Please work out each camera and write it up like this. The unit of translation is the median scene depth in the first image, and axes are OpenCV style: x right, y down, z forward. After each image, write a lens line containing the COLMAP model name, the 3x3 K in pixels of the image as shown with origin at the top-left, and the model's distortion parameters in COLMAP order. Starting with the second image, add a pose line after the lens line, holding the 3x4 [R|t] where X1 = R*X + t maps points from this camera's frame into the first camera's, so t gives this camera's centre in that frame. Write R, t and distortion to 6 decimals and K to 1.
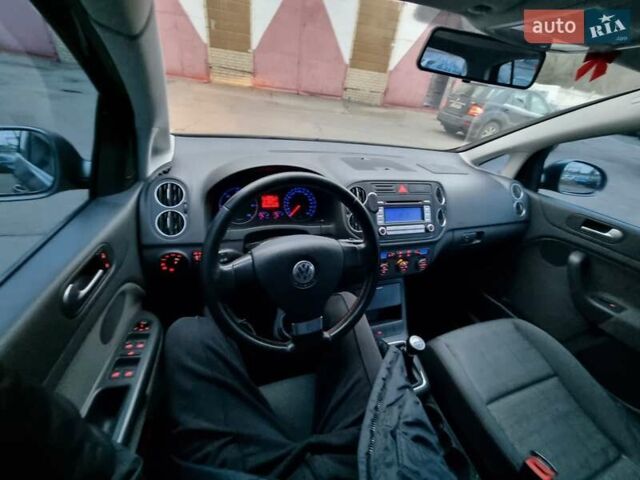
lens RADIAL K [[259.4, 0, 320.0], [0, 259.4, 240.0], [0, 0, 1]] dist [-0.018735, -0.000060]
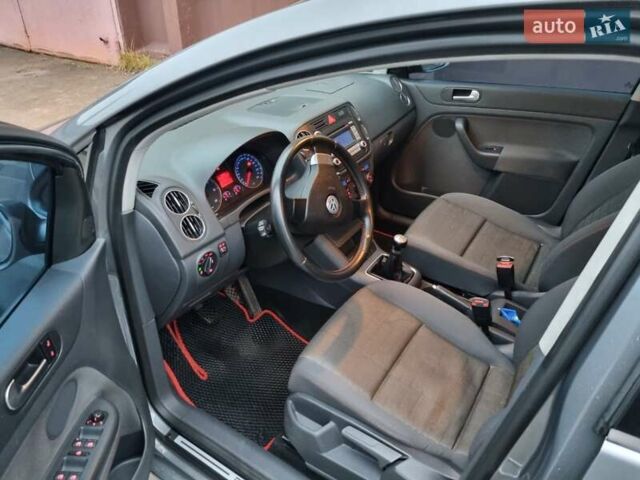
lens RADIAL K [[425.0, 0, 320.0], [0, 425.0, 240.0], [0, 0, 1]] dist [0.001994, -0.000800]
pose [[0.786570, -0.454358, 0.418170, -0.611498], [0.426187, 0.889494, 0.164821, -0.055762], [-0.446847, 0.048576, 0.893291, -0.474783]]
